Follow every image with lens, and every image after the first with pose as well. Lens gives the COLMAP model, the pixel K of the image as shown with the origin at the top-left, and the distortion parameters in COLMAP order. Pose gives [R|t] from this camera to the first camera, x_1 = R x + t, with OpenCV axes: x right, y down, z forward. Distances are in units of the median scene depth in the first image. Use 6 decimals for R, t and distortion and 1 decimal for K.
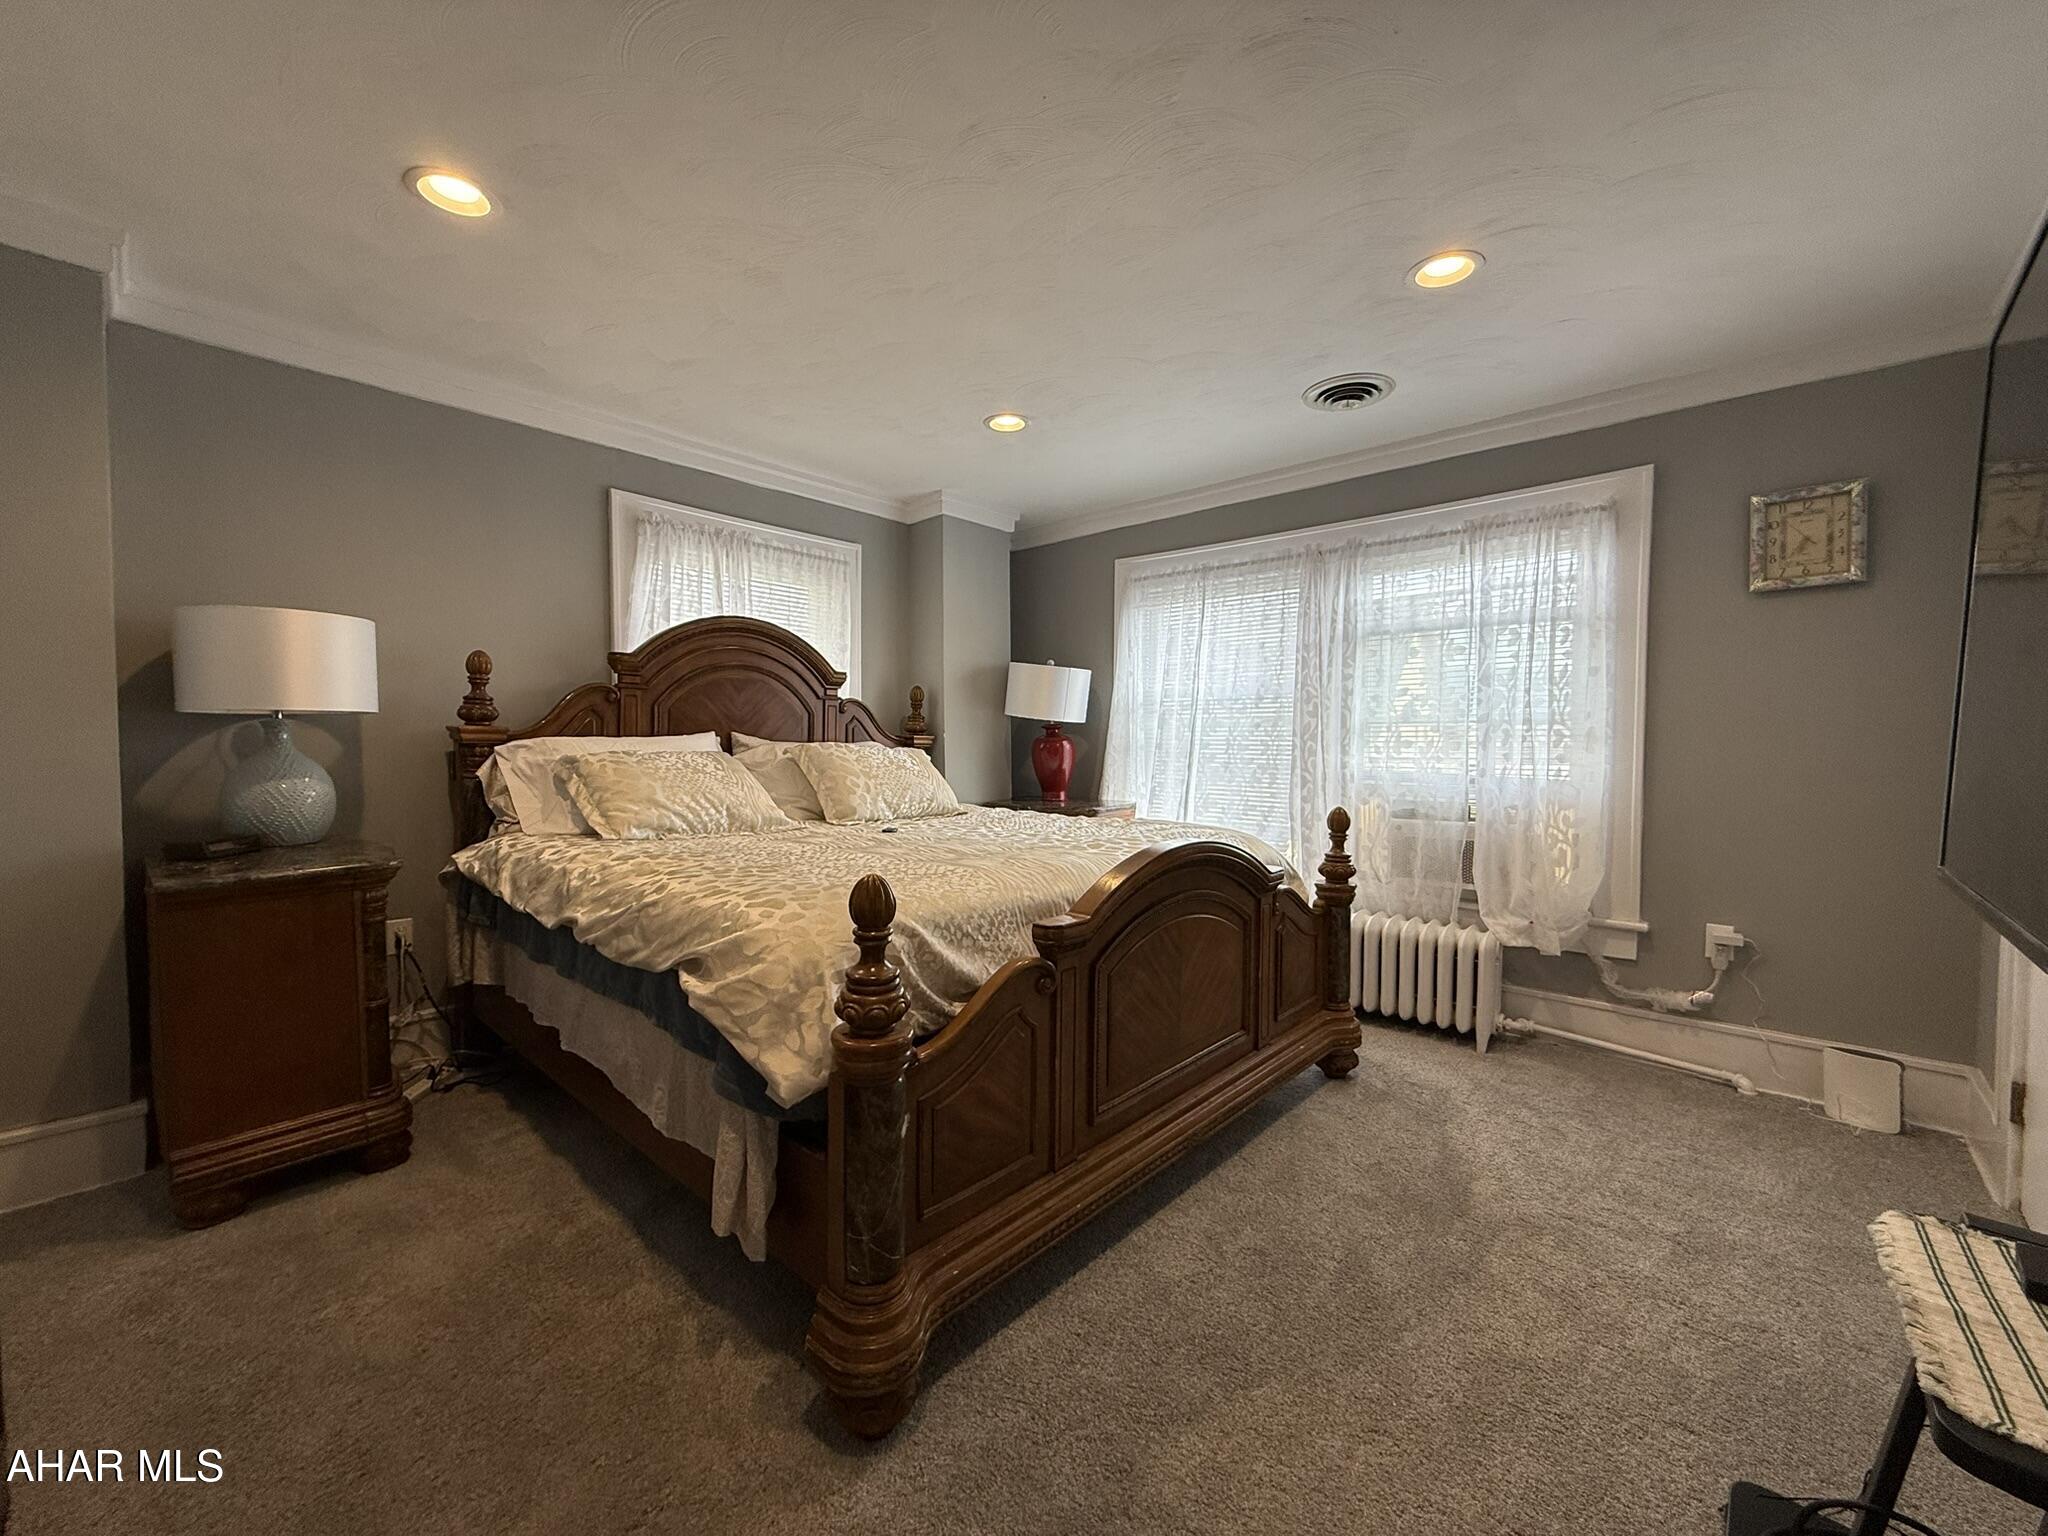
lens RADIAL K [[814.4, 0, 1023.1], [0, 814.4, 764.3], [0, 0, 1]] dist [0.000400, -0.000316]
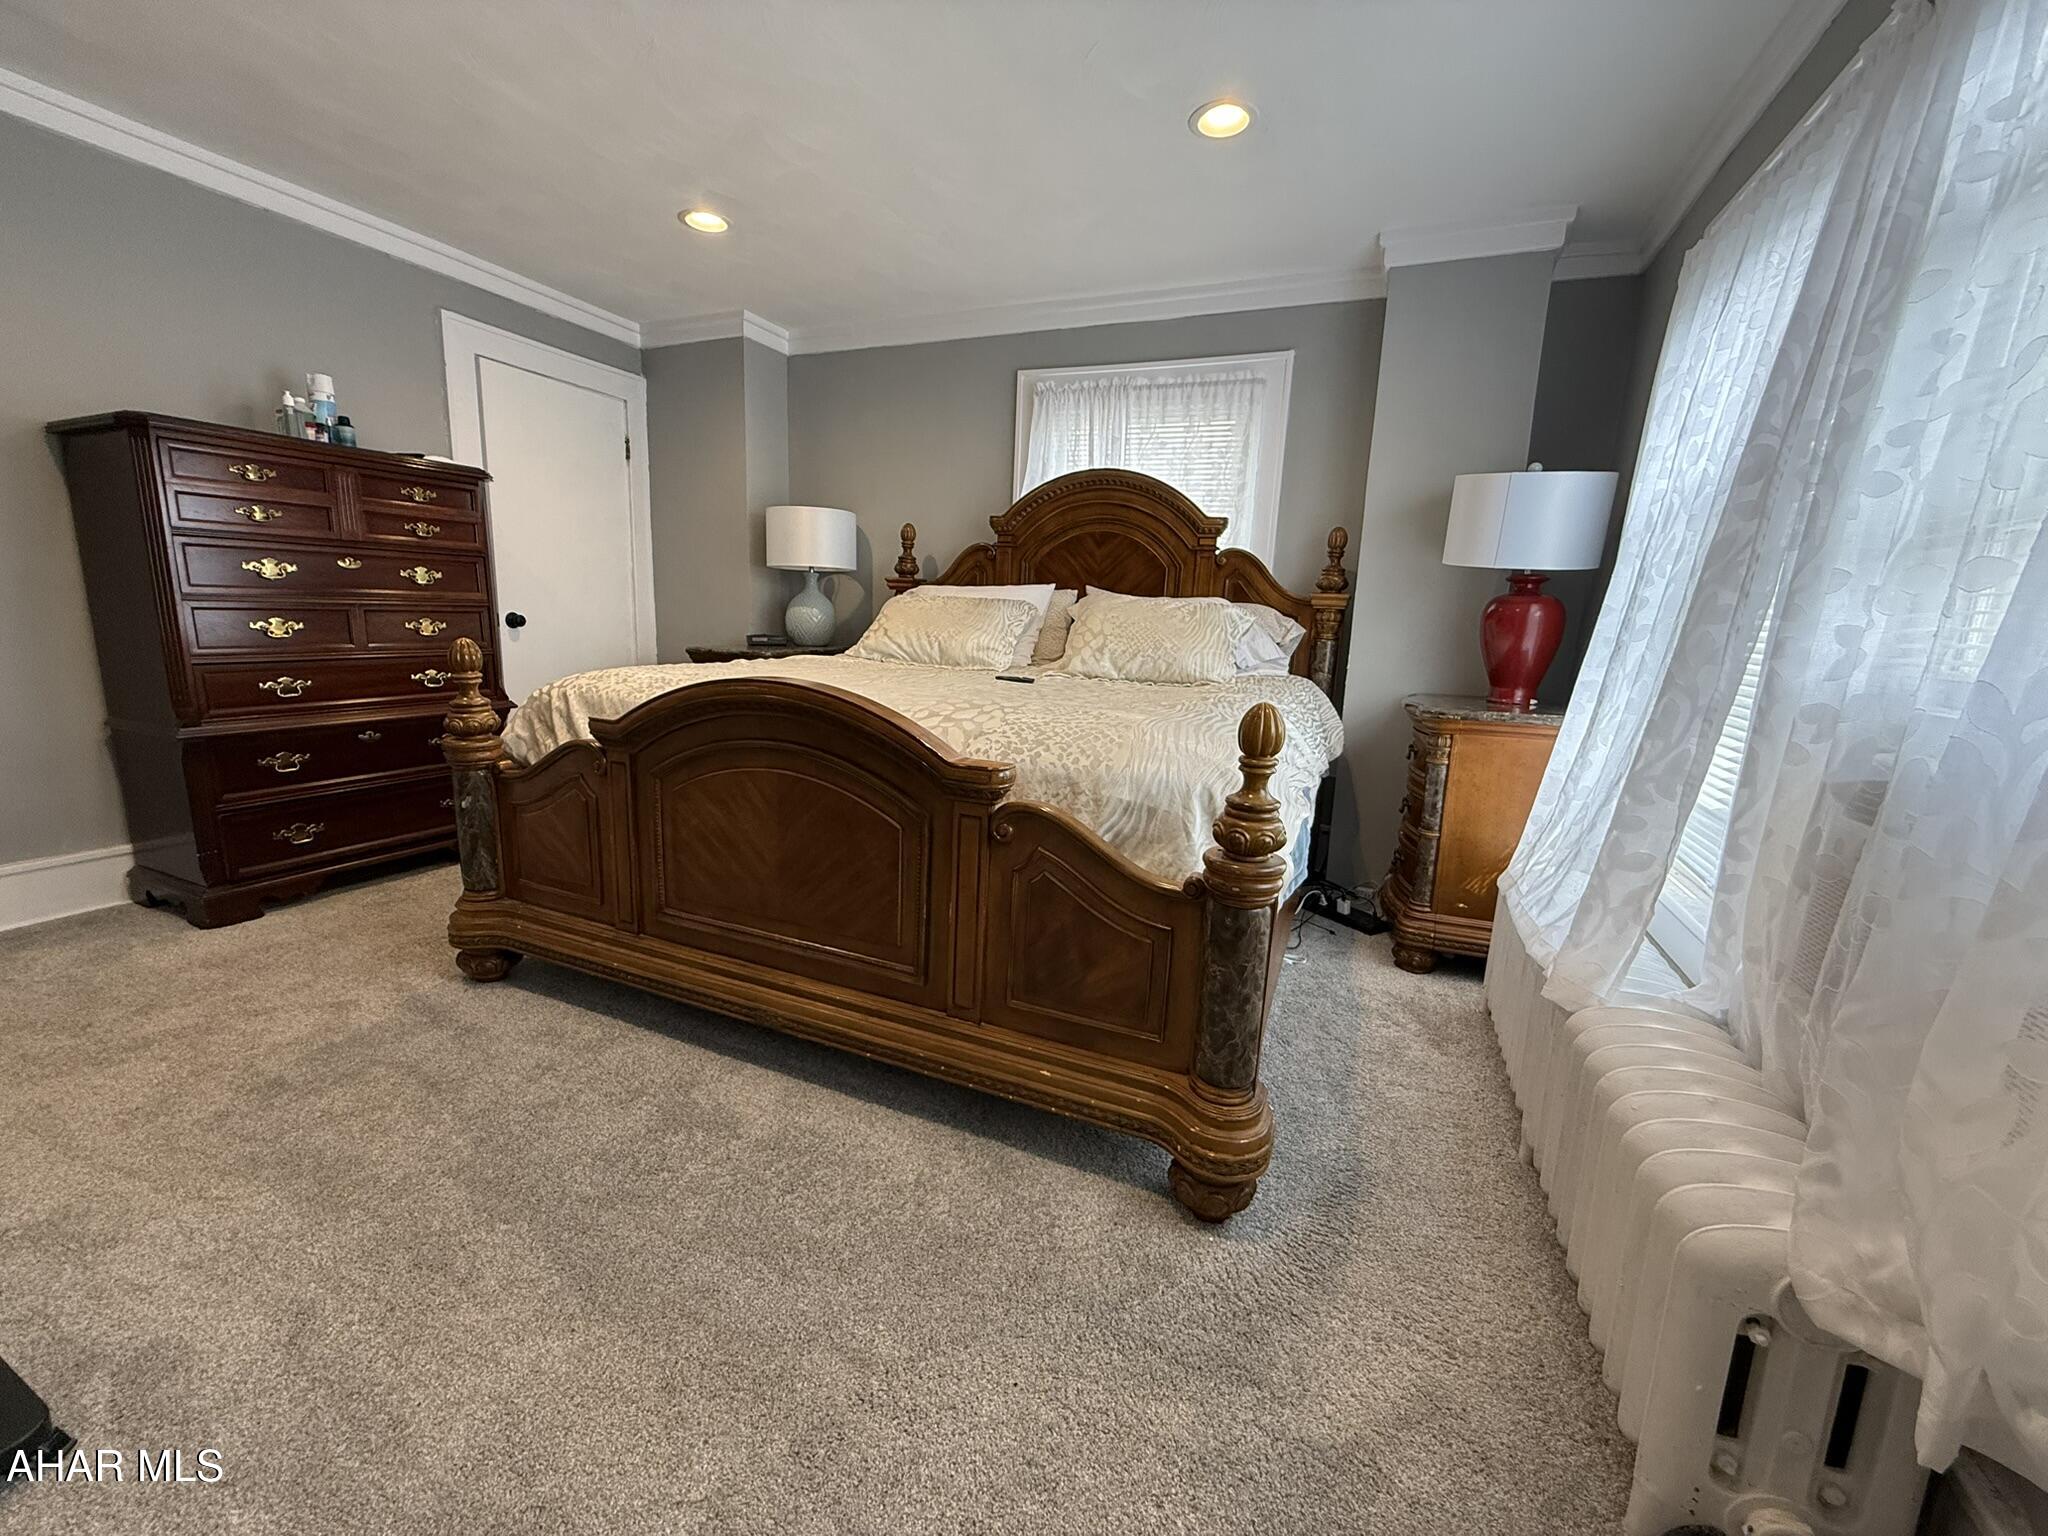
lens RADIAL K [[814.4, 0, 1022.3], [0, 814.4, 771.2], [0, 0, 1]] dist [0.000400, -0.000316]
pose [[0.340260, 0.191824, -0.920558, 0.577012], [-0.066459, 0.981429, 0.179944, 0.010805], [0.937980, -0.000048, 0.346690, 0.517007]]
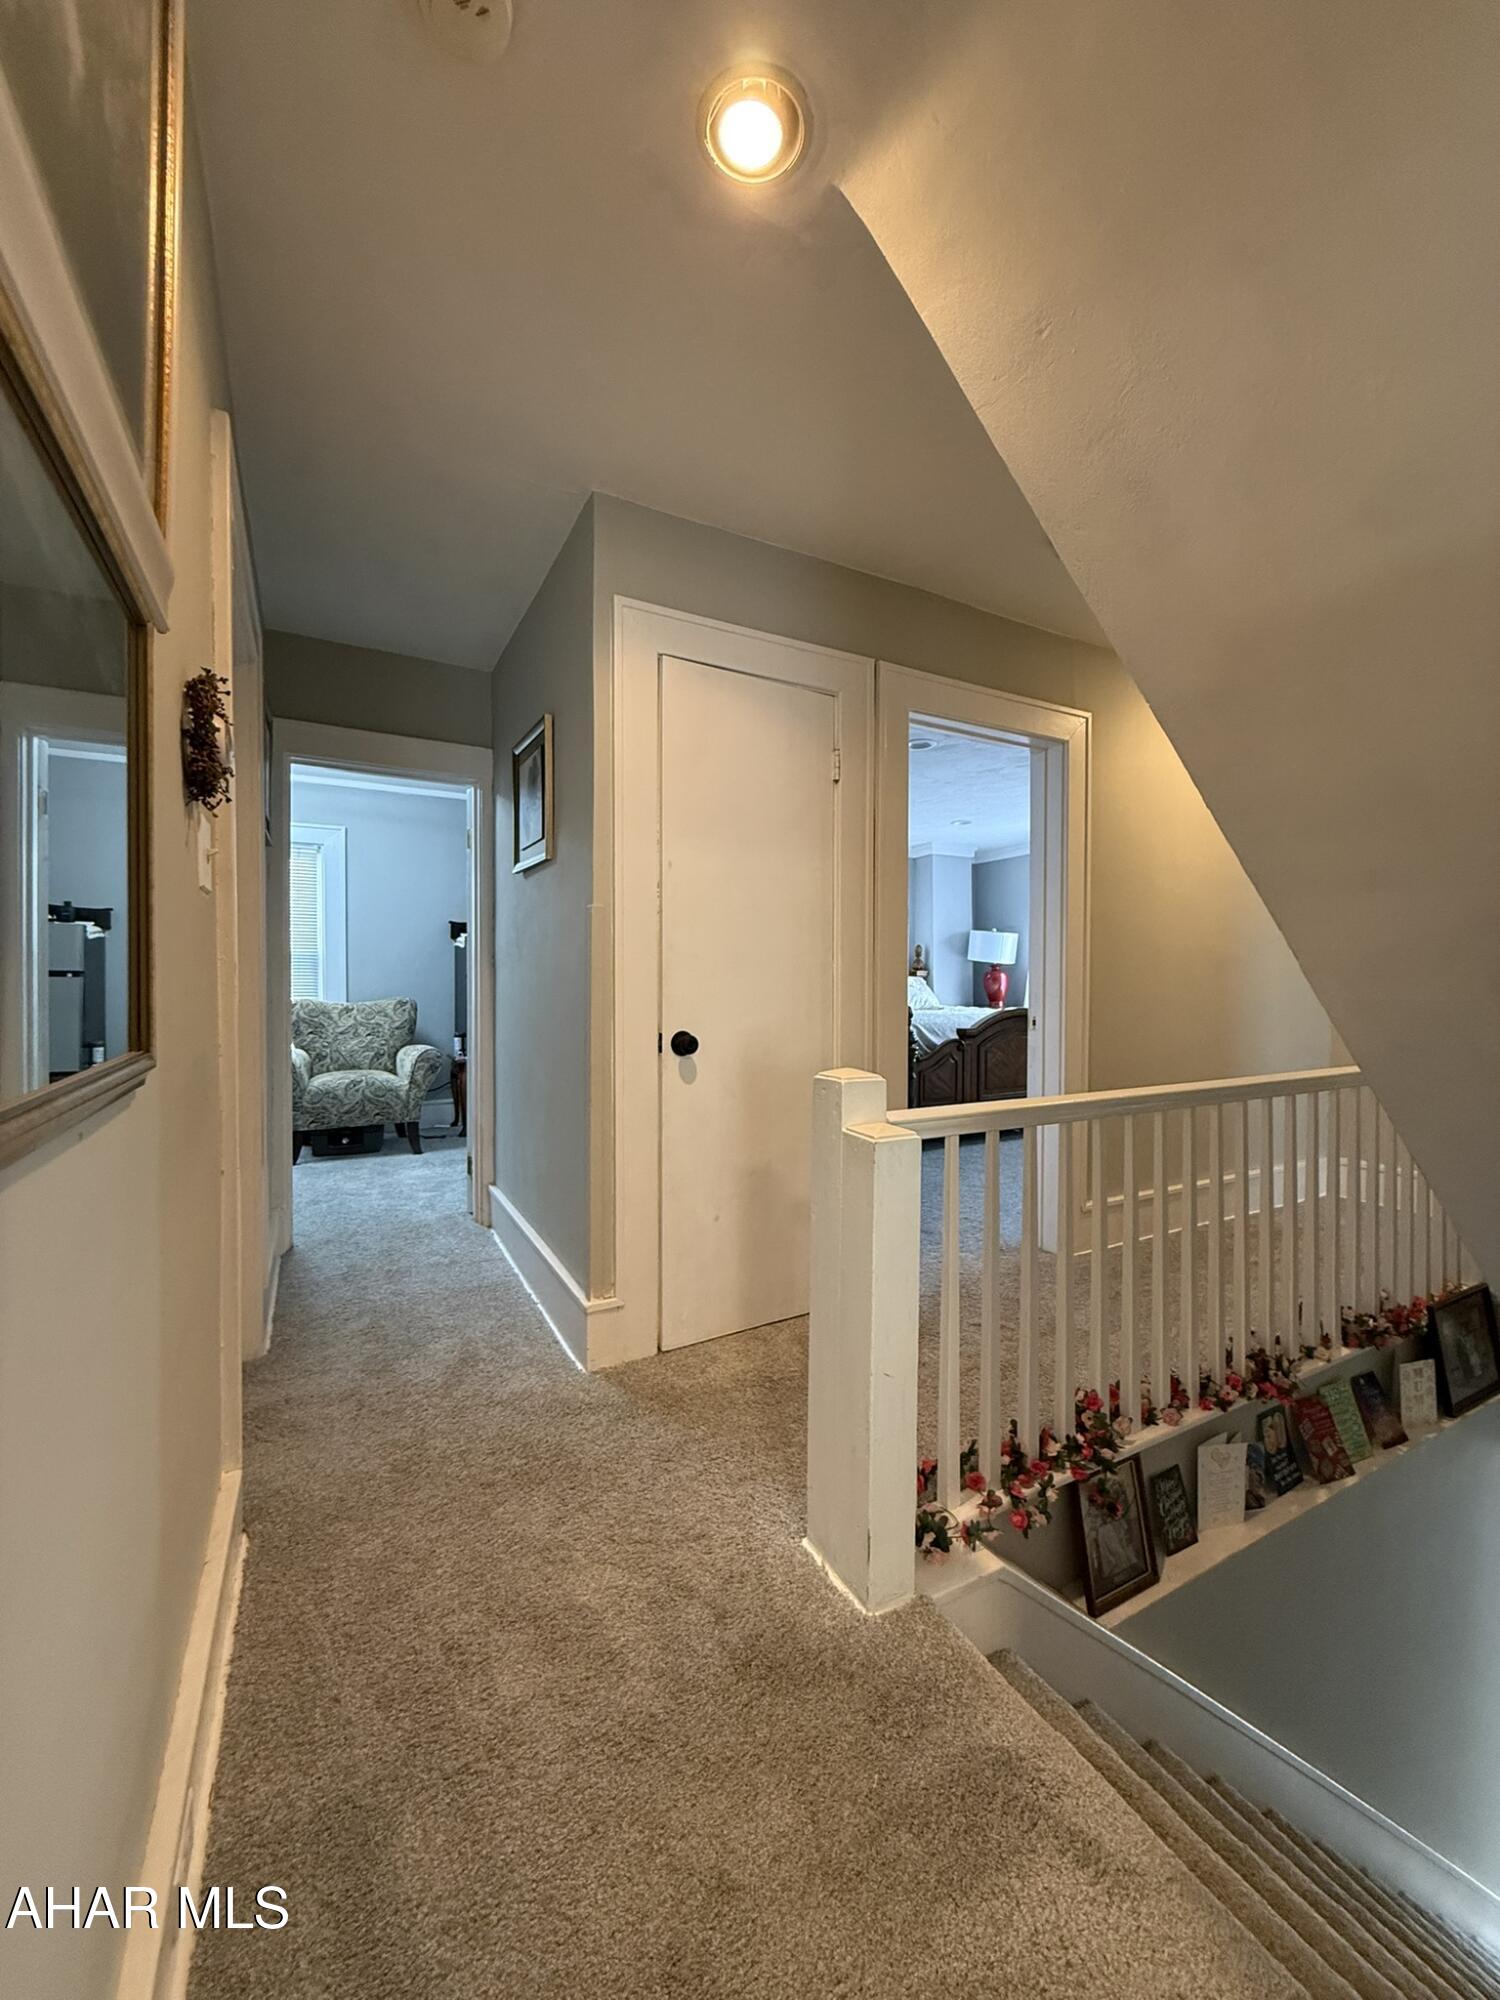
lens RADIAL K [[795.3, 0, 762.8], [0, 795.3, 984.9], [0, 0, 1]] dist [0.000400, -0.000316]
pose [[0.948492, -0.007127, -0.316722, 0.122030], [-0.001331, 0.999649, -0.026478, 0.049214], [0.316800, 0.025536, 0.948149, -0.948910]]
